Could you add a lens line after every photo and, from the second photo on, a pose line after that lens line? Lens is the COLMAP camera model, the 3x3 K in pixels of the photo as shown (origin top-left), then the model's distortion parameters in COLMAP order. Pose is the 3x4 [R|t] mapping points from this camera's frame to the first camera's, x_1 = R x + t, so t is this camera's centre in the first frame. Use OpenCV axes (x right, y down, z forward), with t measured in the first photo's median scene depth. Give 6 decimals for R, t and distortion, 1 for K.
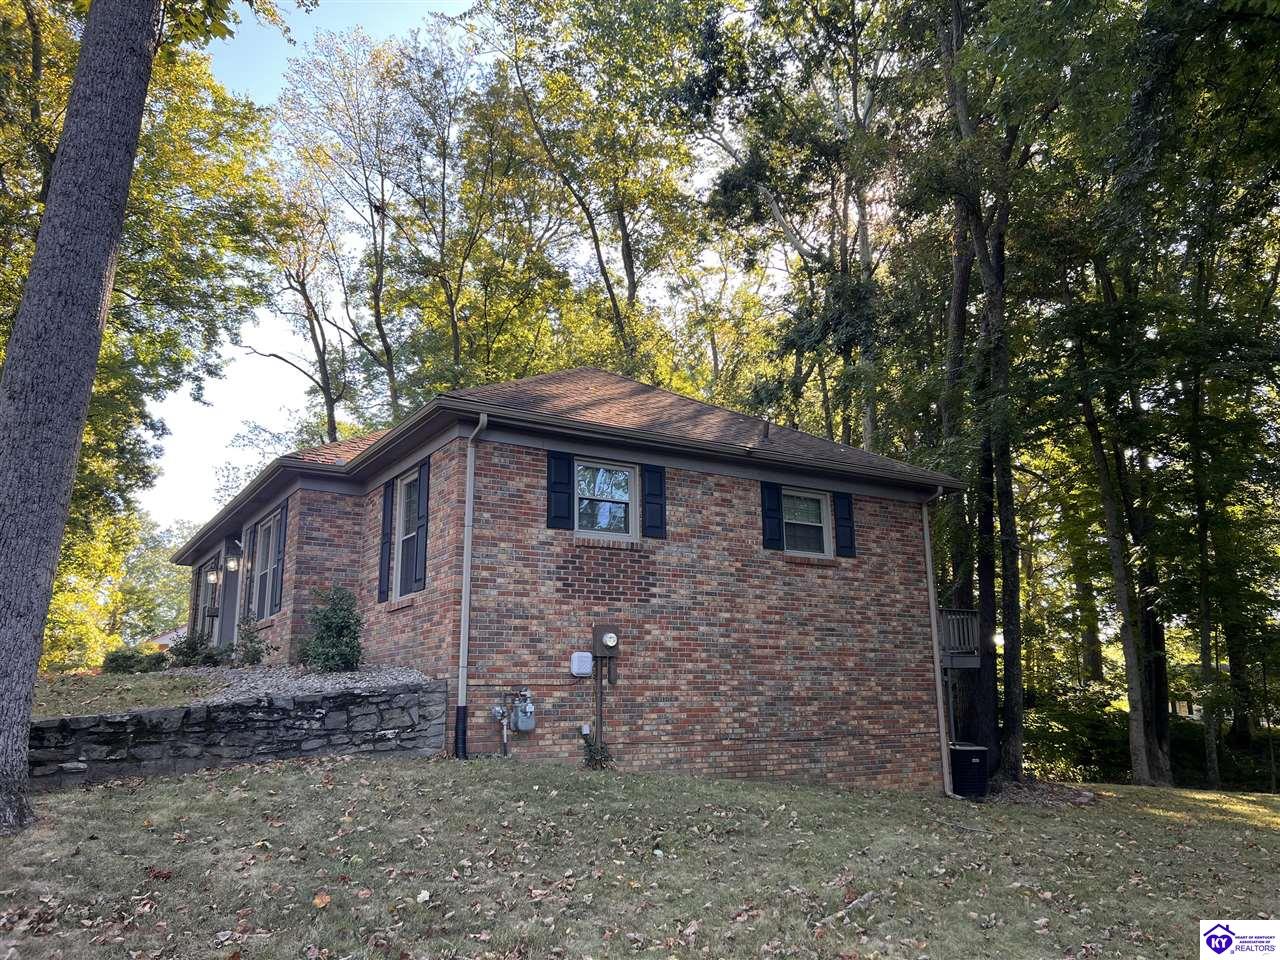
lens RADIAL K [[958.5, 0, 638.3], [0, 958.5, 475.4], [0, 0, 1]] dist [0.043475, -0.010402]
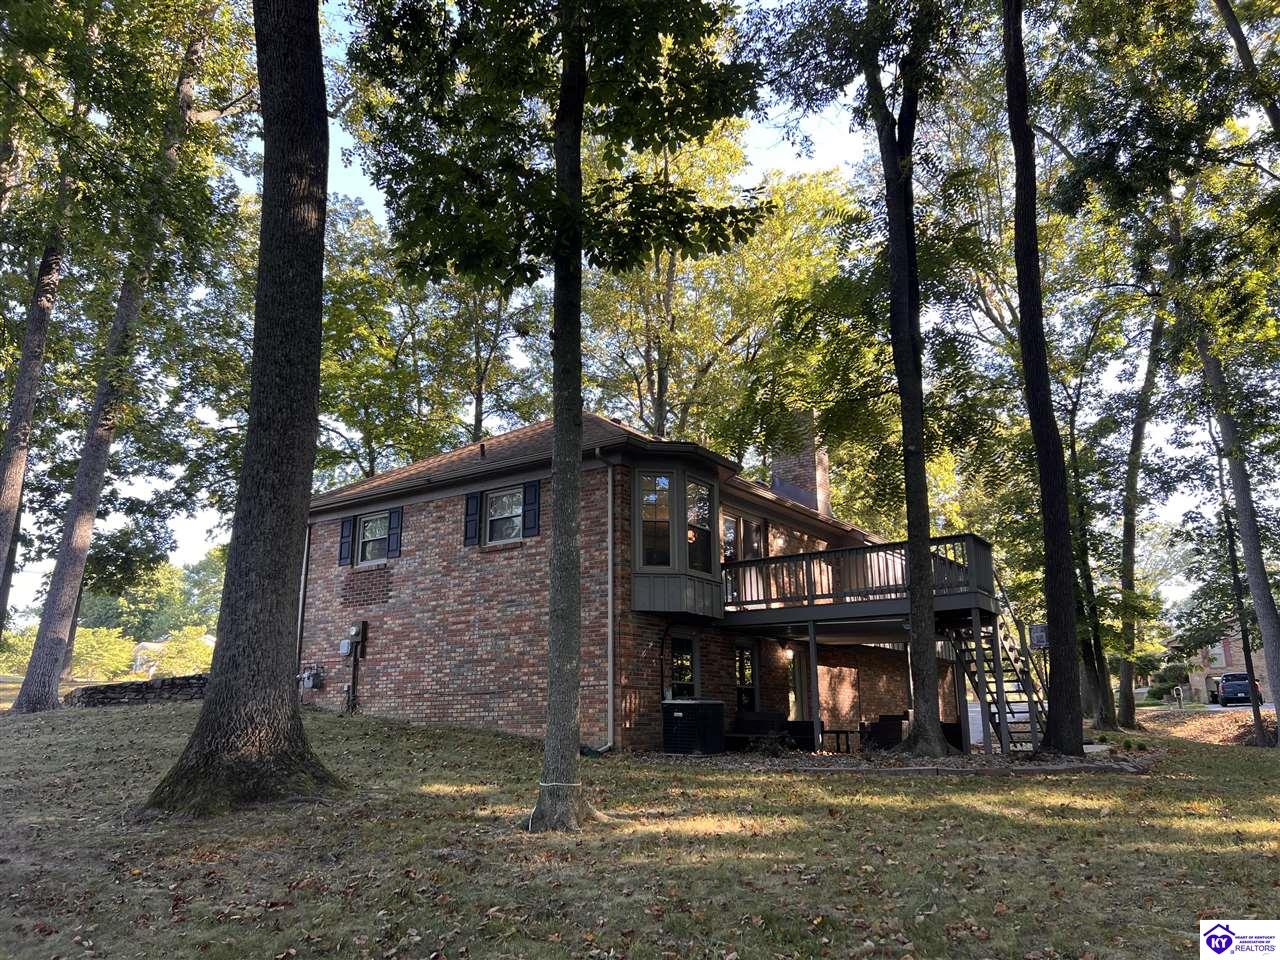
lens RADIAL K [[958.5, 0, 639.5], [0, 958.5, 486.2], [0, 0, 1]] dist [0.043475, -0.010402]
pose [[0.392316, -0.232603, -0.889935, 1.404254], [0.206504, 0.965074, -0.161208, 0.257257], [0.896351, -0.120531, 0.426647, 0.682300]]
